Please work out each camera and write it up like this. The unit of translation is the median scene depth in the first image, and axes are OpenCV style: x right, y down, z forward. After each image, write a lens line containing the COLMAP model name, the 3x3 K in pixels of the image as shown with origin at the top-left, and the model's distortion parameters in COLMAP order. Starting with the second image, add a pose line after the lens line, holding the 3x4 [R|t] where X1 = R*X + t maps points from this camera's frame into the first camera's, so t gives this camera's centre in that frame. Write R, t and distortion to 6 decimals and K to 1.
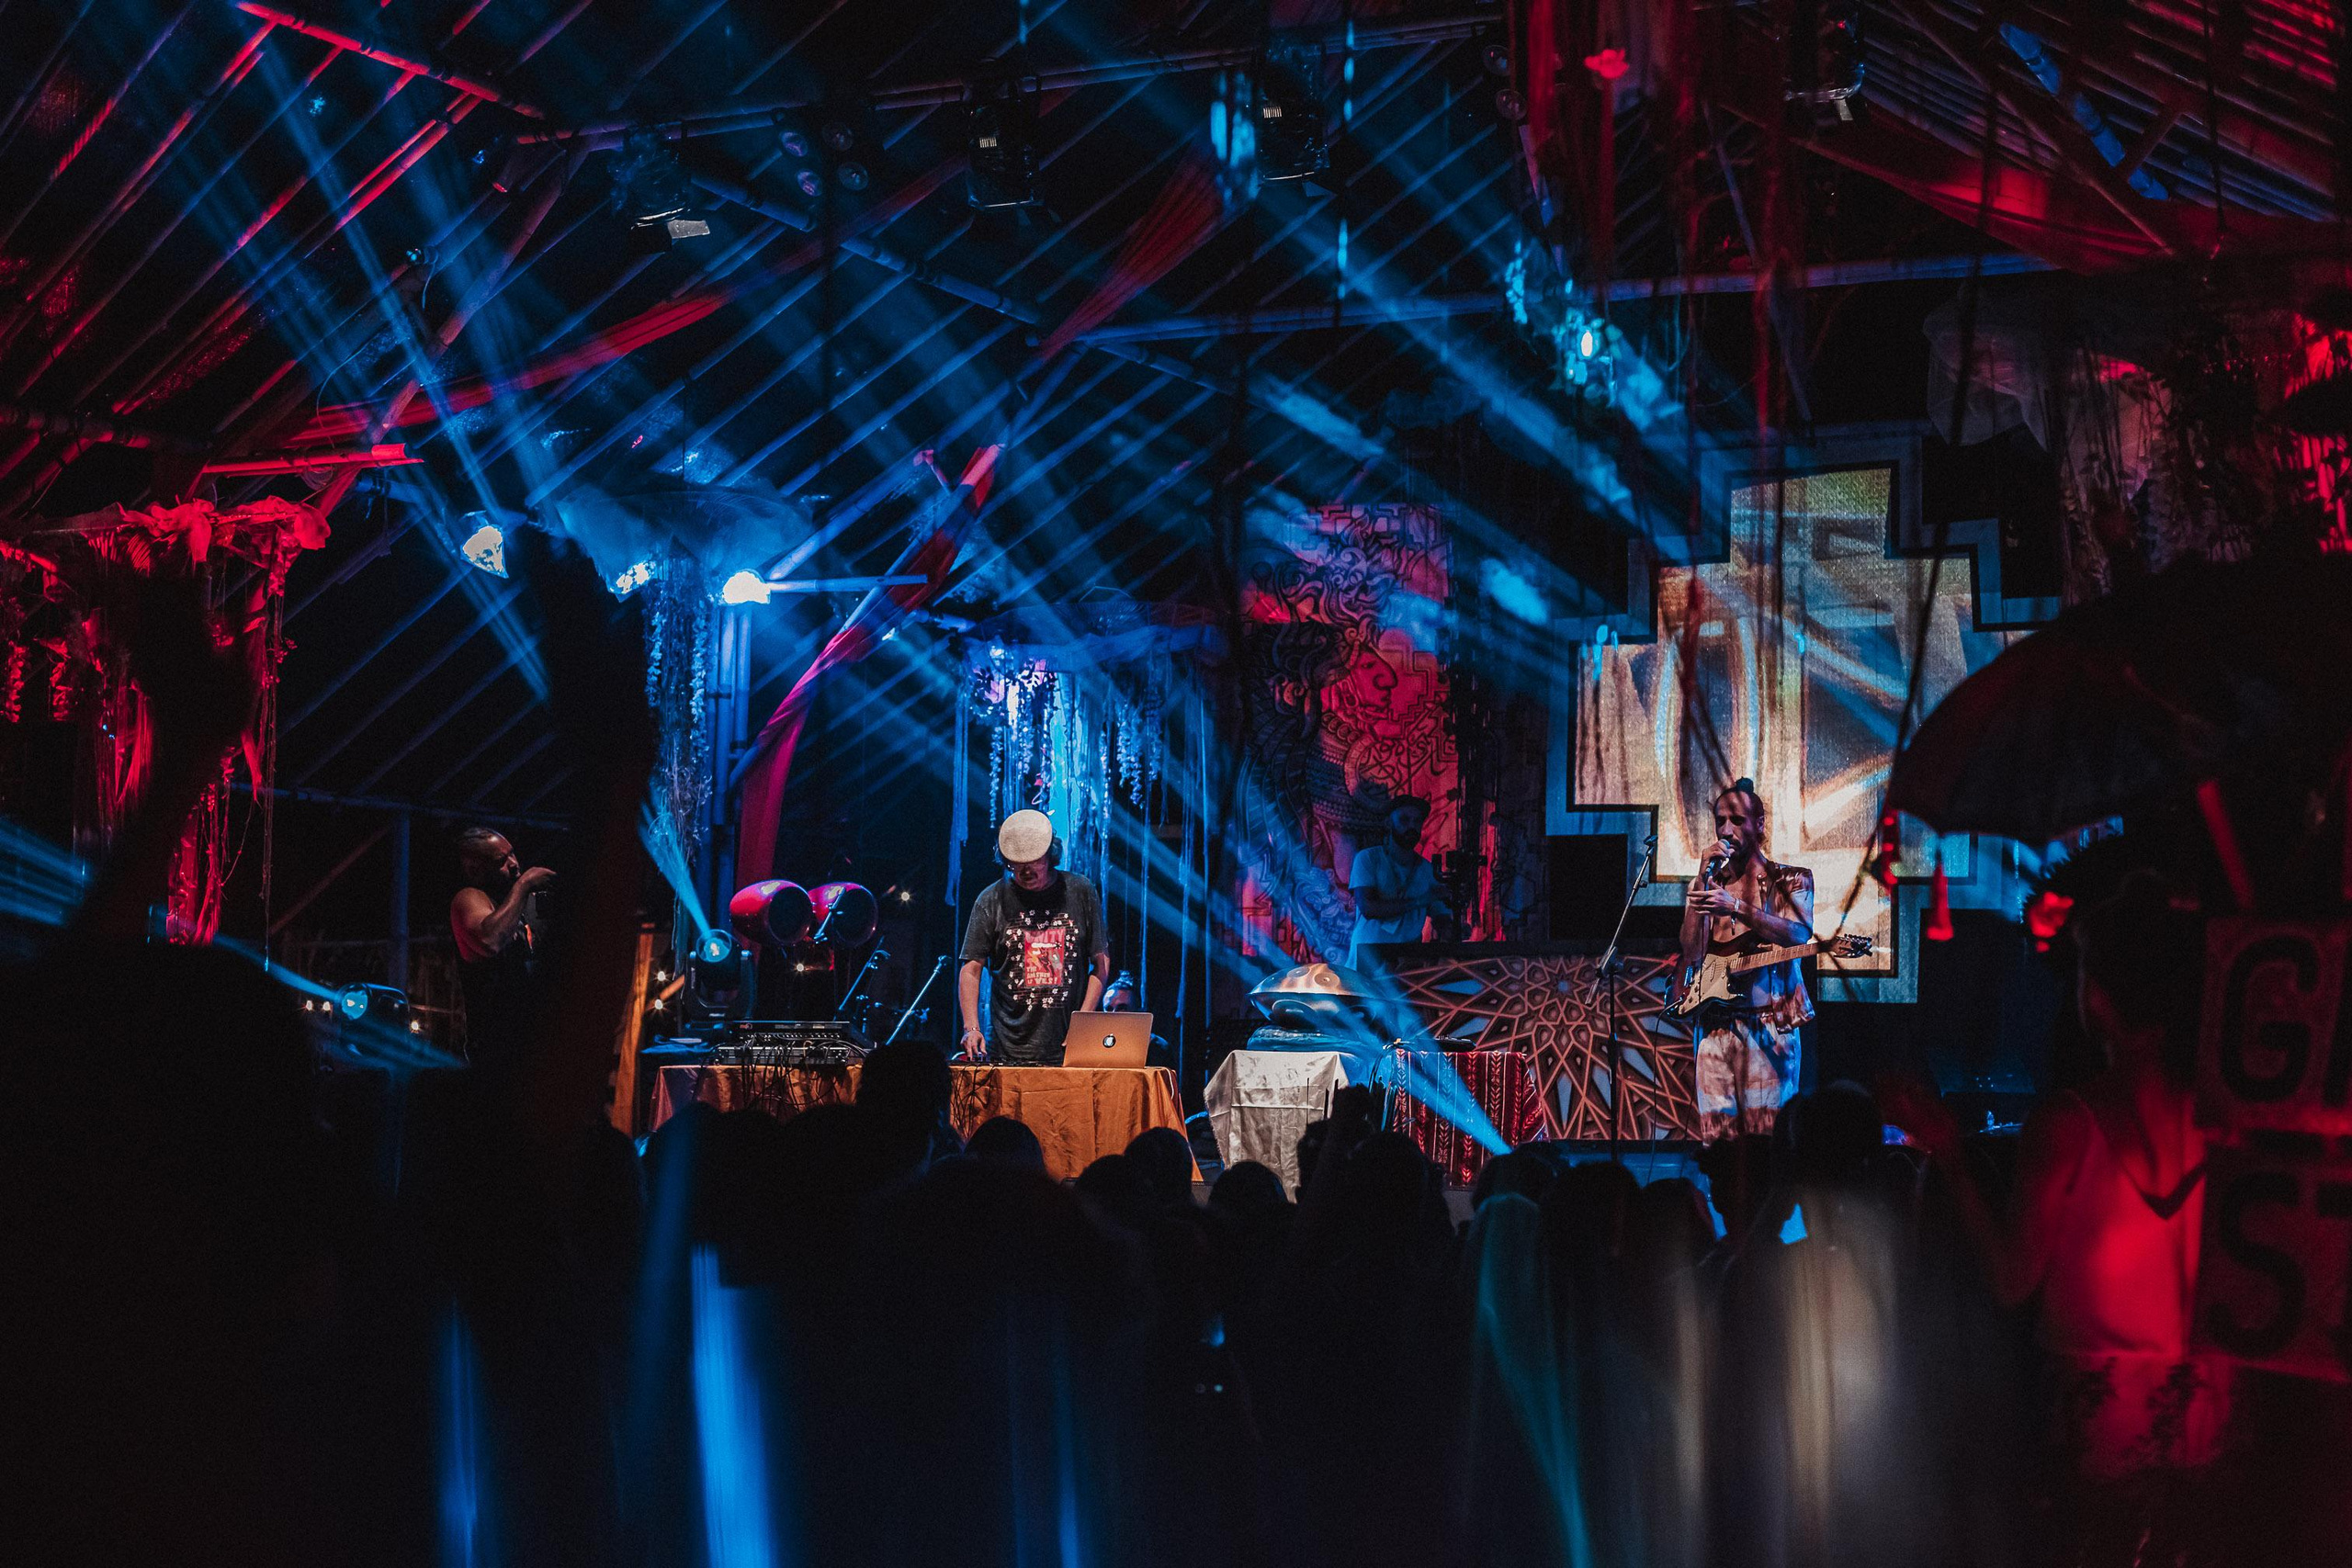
lens RADIAL K [[3353.2, 0, 1176.0], [0, 3353.2, 784.0], [0, 0, 1]] dist [0.027218, -0.166876]
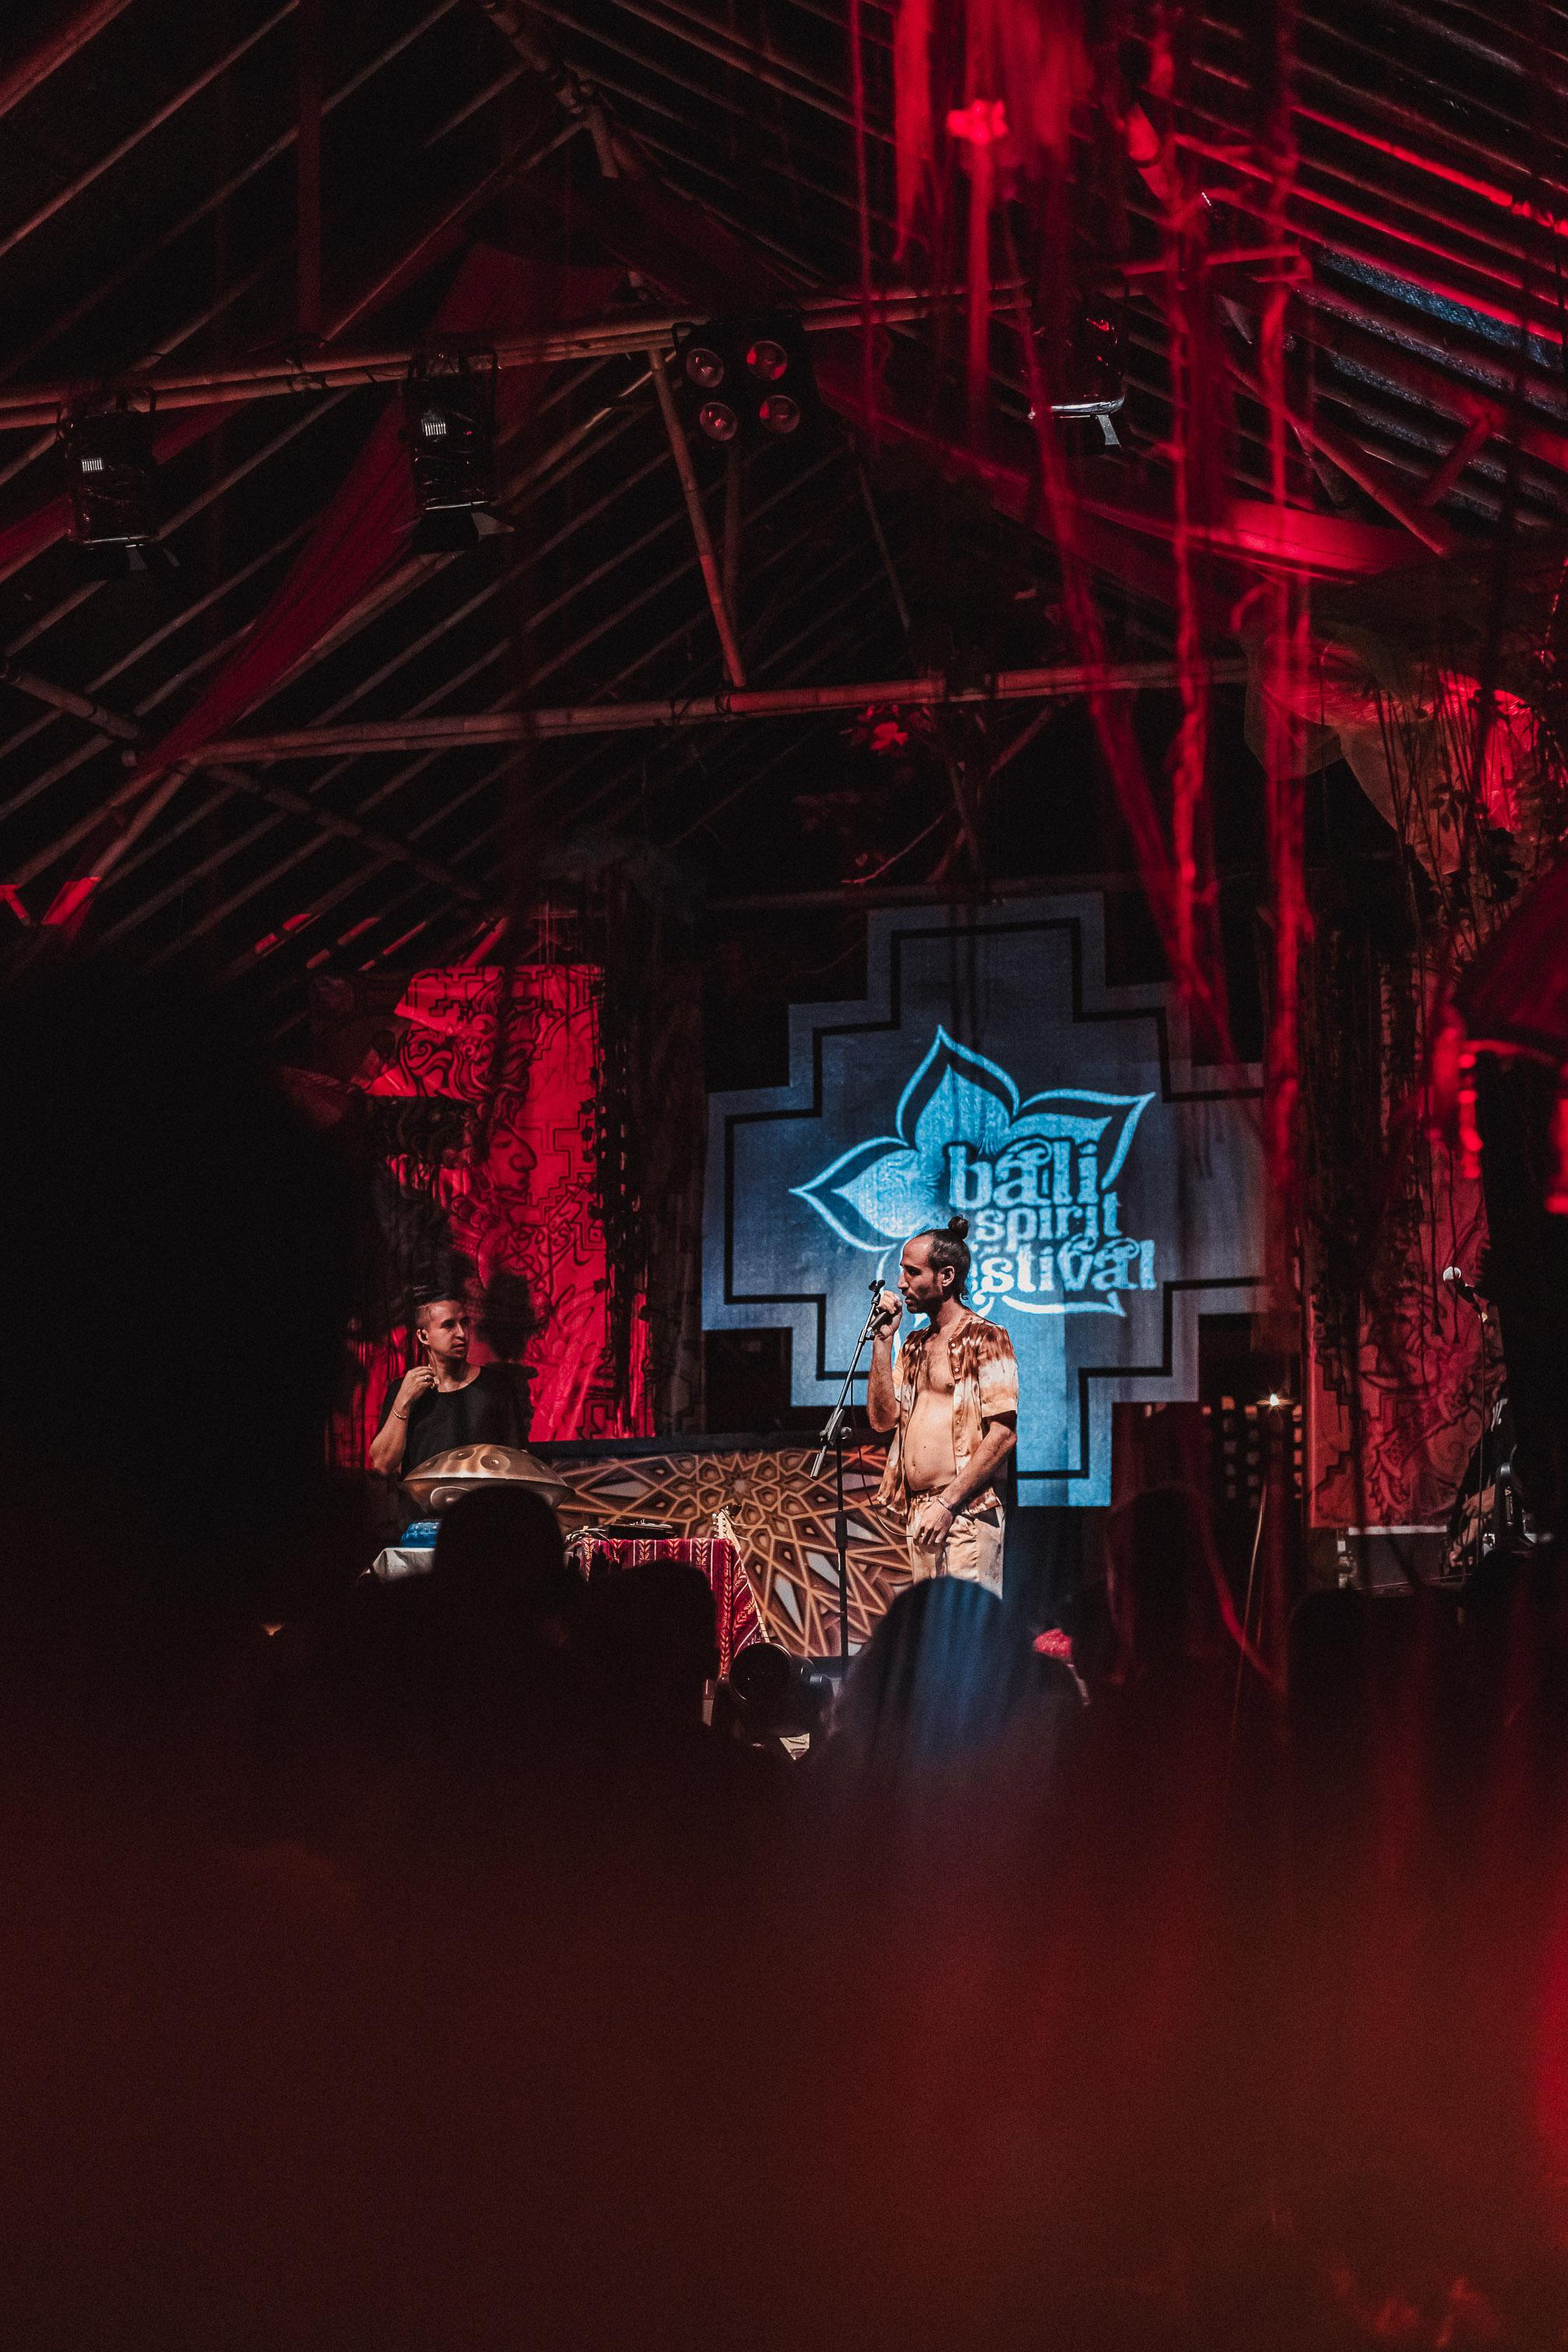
lens RADIAL K [[3353.6, 0, 784.0], [0, 3353.6, 1176.0], [0, 0, 1]] dist [0.027218, -0.166876]
pose [[0.987019, -0.001477, 0.160599, -0.016166], [0.010165, 0.998527, -0.053292, 0.026886], [-0.160284, 0.054233, 0.985580, 0.122578]]
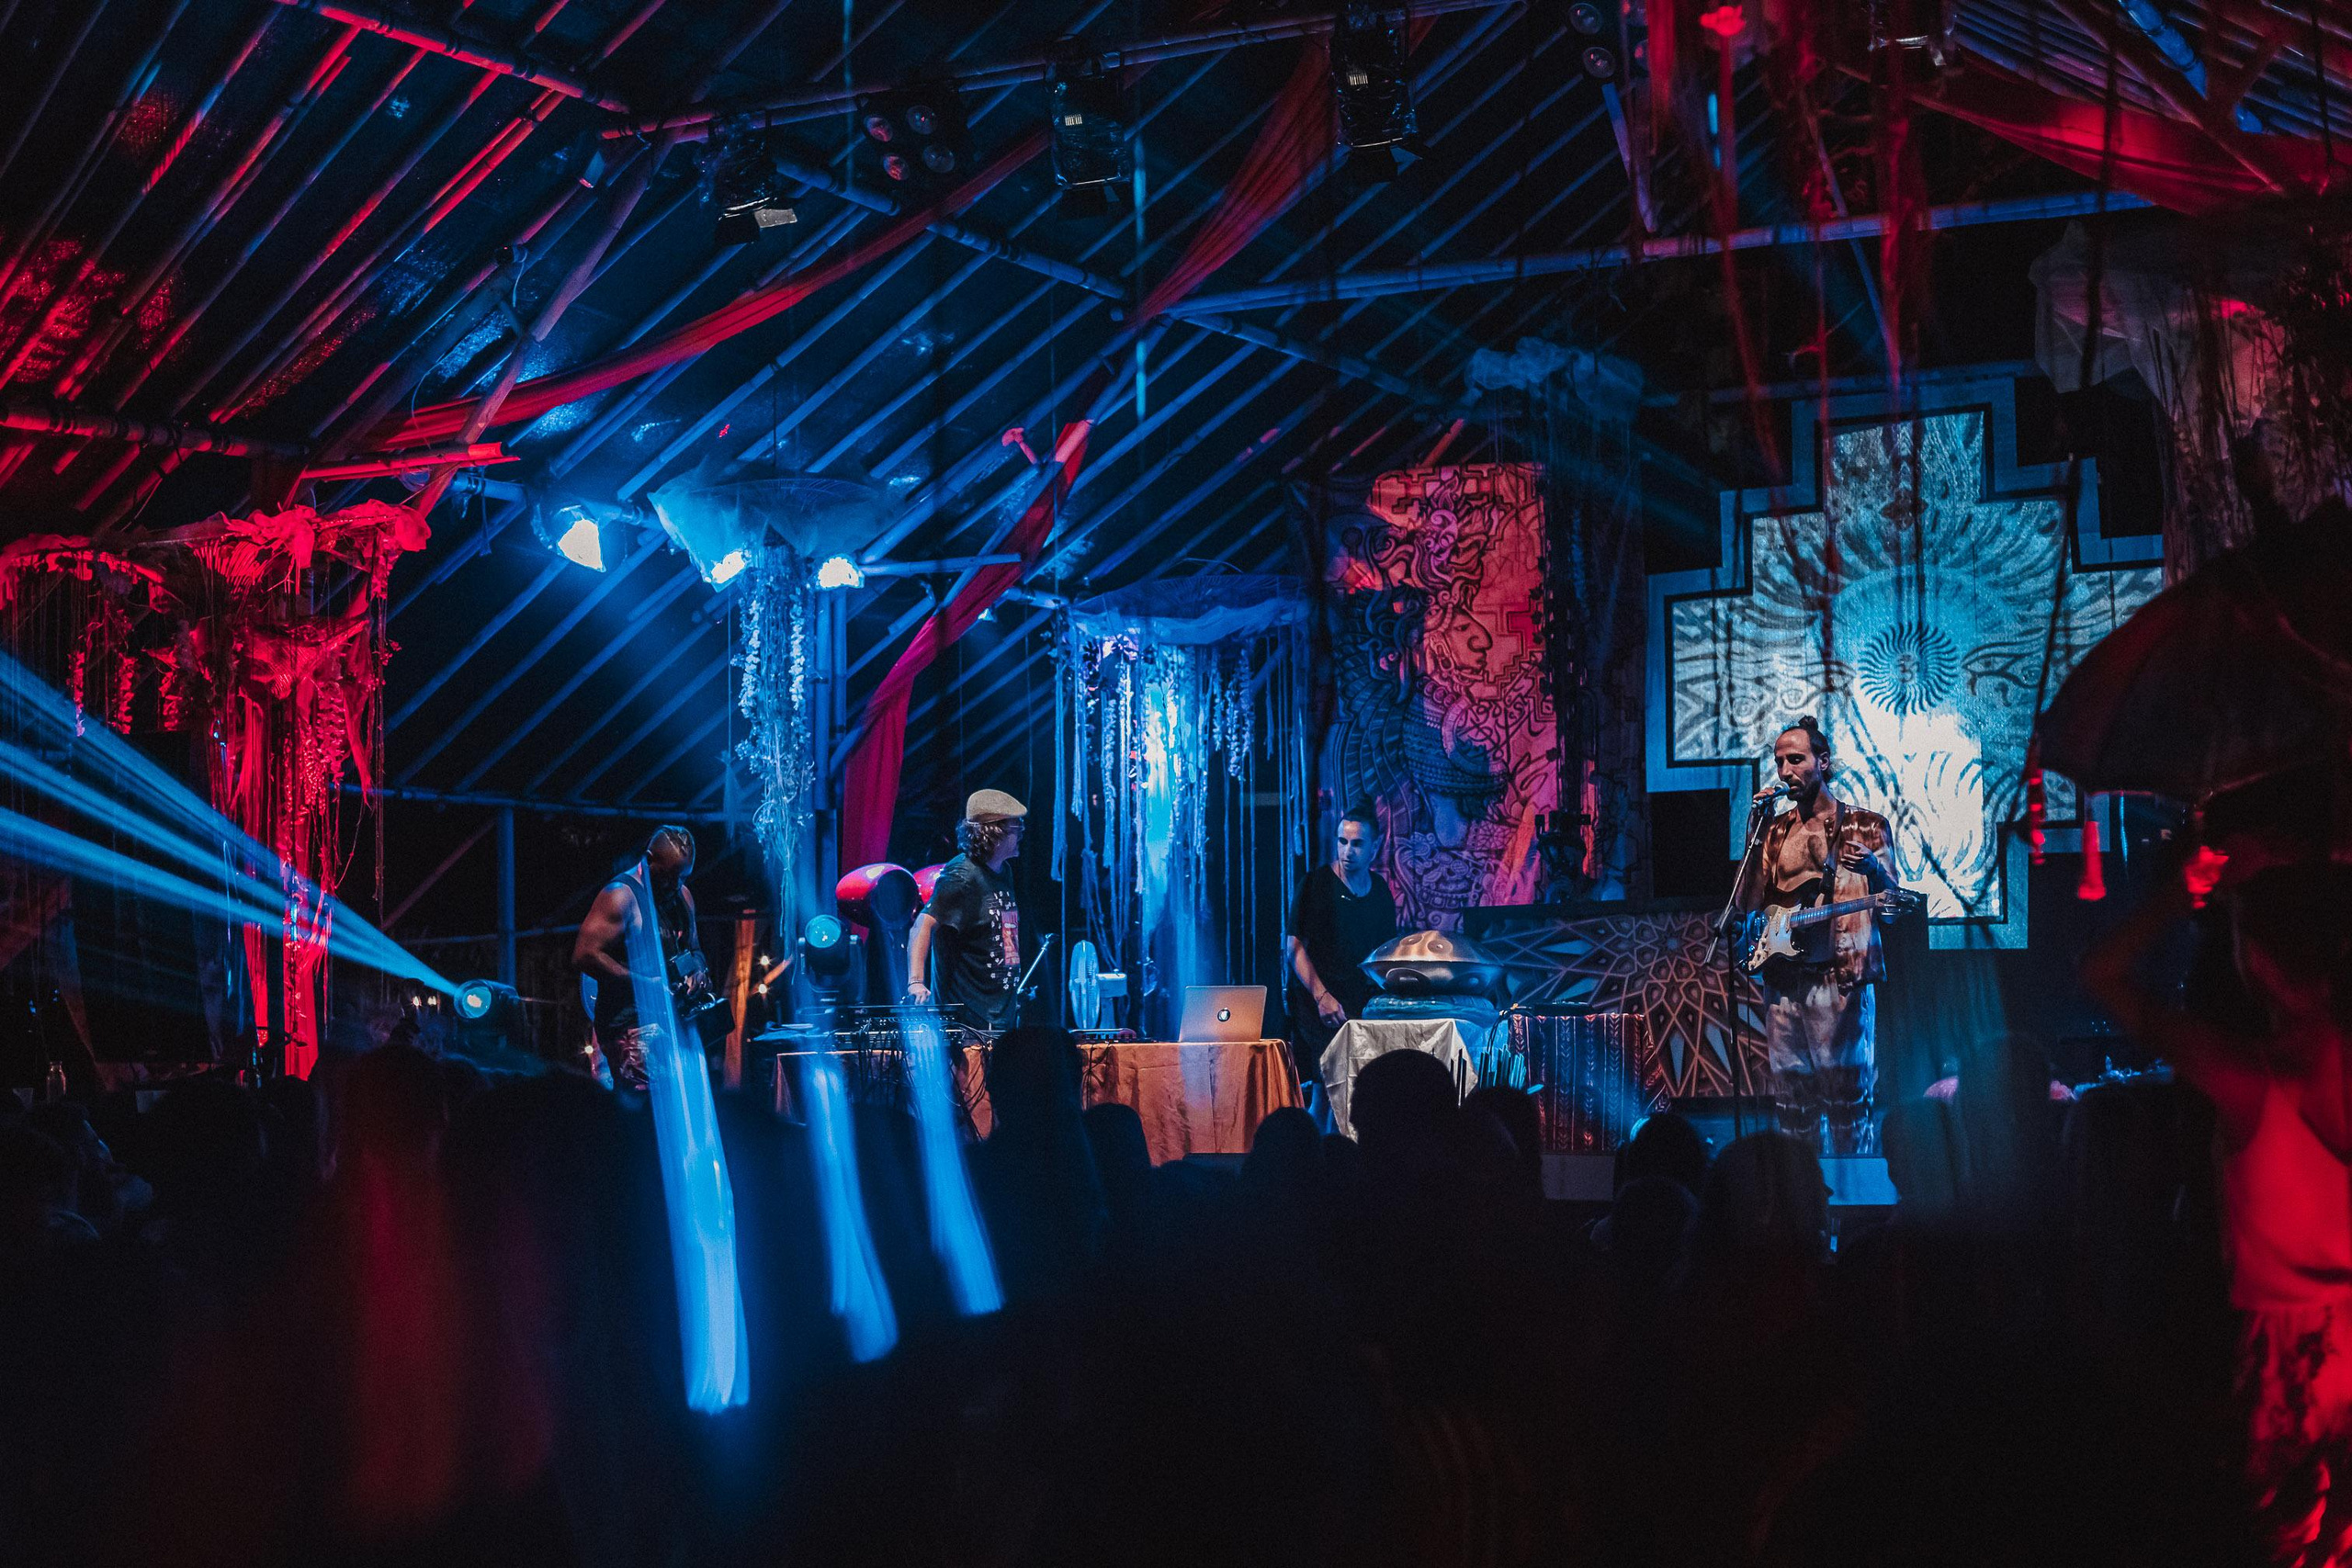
lens RADIAL K [[3353.2, 0, 1176.0], [0, 3353.2, 784.0], [0, 0, 1]] dist [0.027218, -0.166876]
pose [[0.999149, -0.033569, -0.023985, -0.006644], [0.033822, 0.999375, 0.010245, -0.002474], [0.023626, -0.011048, 0.999660, 0.000554]]
